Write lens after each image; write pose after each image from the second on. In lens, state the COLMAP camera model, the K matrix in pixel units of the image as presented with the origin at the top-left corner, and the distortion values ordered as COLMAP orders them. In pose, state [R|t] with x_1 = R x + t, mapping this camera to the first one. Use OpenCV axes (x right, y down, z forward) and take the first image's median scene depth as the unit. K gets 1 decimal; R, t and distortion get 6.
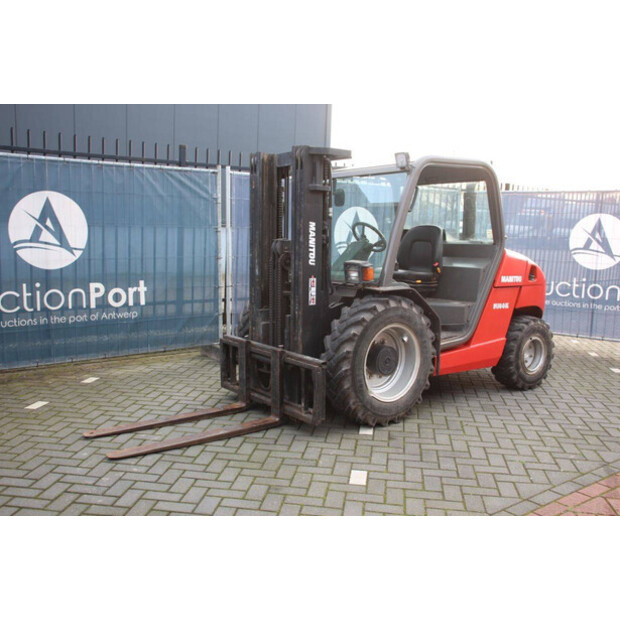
lens RADIAL K [[624.9, 0, 303.3], [0, 624.9, 307.1], [0, 0, 1]] dist [-0.045247, 0.000000]
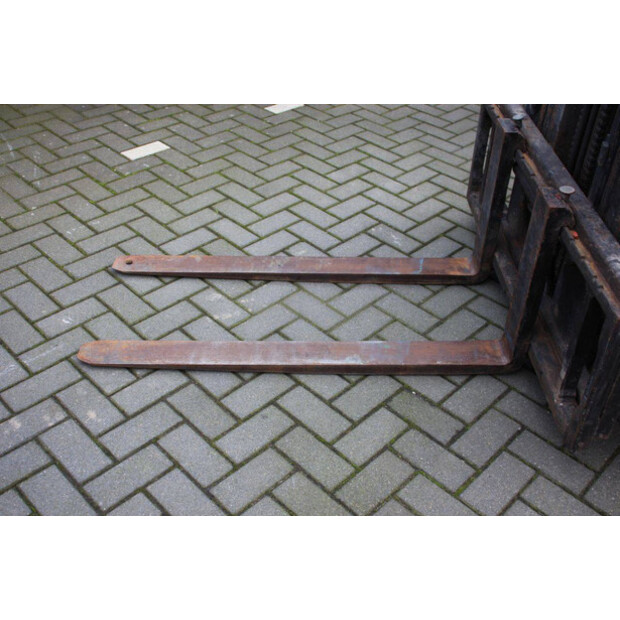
lens RADIAL K [[677.6, 0, 310.8], [0, 677.6, 313.1], [0, 0, 1]] dist [-0.060941, 0.000000]
pose [[0.802972, 0.369927, -0.467322, 0.046079], [-0.090861, 0.850887, 0.517432, -0.054432], [0.589050, -0.373022, 0.716851, 0.601531]]
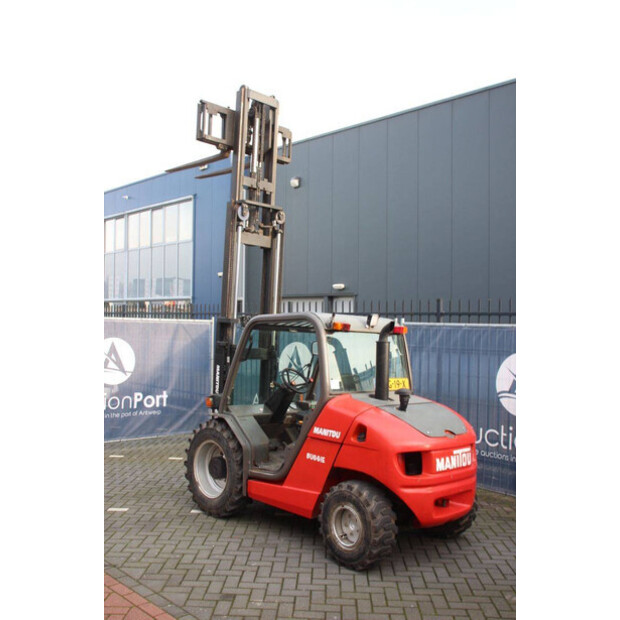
lens RADIAL K [[624.9, 0, 319.6], [0, 624.9, 319.7], [0, 0, 1]] dist [-0.045247, 0.000000]
pose [[0.136987, -0.043898, -0.989600, 1.489899], [-0.152305, 0.986205, -0.064831, -0.176054], [0.978794, 0.159602, 0.128411, 0.971760]]
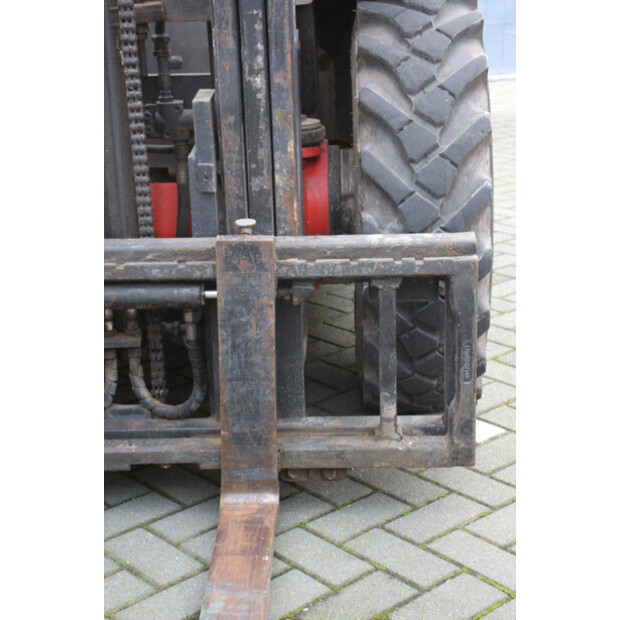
lens RADIAL K [[1228.2, 0, 308.8], [0, 1228.2, 307.6], [0, 0, 1]] dist [0.271022, 0.000000]
pose [[0.628249, -0.267682, 0.730513, -0.371401], [0.130221, 0.961882, 0.240471, -0.019123], [-0.767037, -0.055947, 0.639159, 0.632624]]
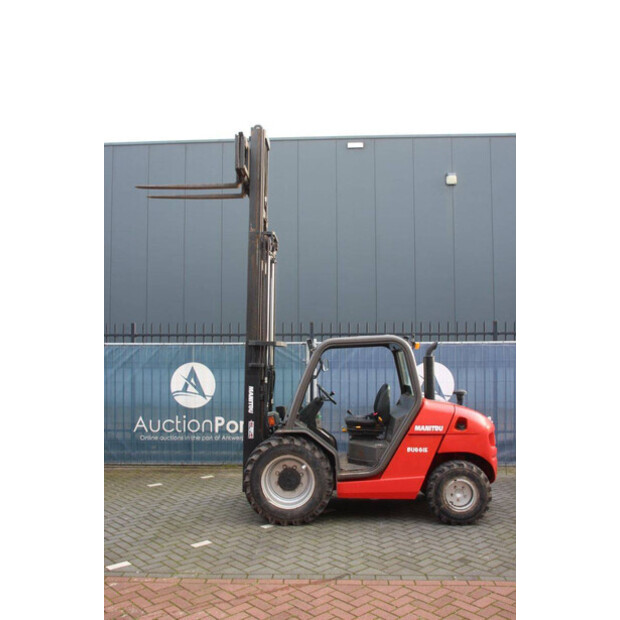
lens RADIAL K [[592.3, 0, 306.4], [0, 592.3, 322.8], [0, 0, 1]] dist [-0.046495, 0.000000]
pose [[0.769725, -0.058692, -0.635671, 1.047721], [-0.056021, 0.985713, -0.158846, -0.060222], [0.635912, 0.157878, 0.755440, -0.083076]]
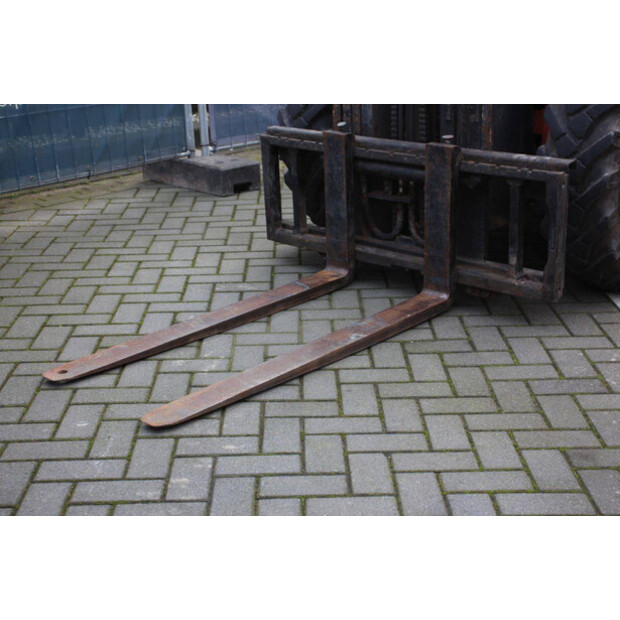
lens RADIAL K [[1033.5, 0, 304.6], [0, 1033.5, 322.8], [0, 0, 1]] dist [0.146476, 0.000000]
pose [[0.985885, -0.099413, 0.134711, -0.240520], [0.067635, 0.972535, 0.222714, 0.017782], [-0.153152, -0.210459, 0.965532, 0.250810]]
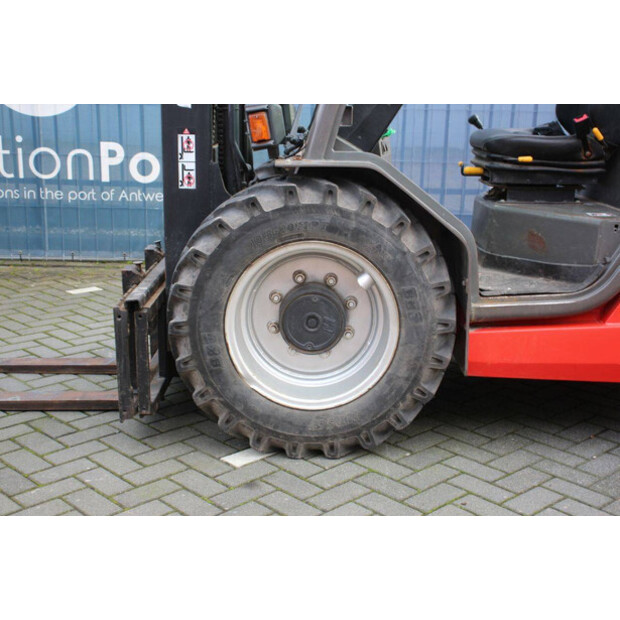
lens RADIAL K [[904.1, 0, 312.5], [0, 904.1, 309.3], [0, 0, 1]] dist [0.108398, 0.000000]
pose [[0.791059, 0.141997, -0.595032, 0.519142], [-0.078137, 0.988174, 0.131938, -0.011076], [0.606729, -0.057876, 0.792799, 0.456278]]
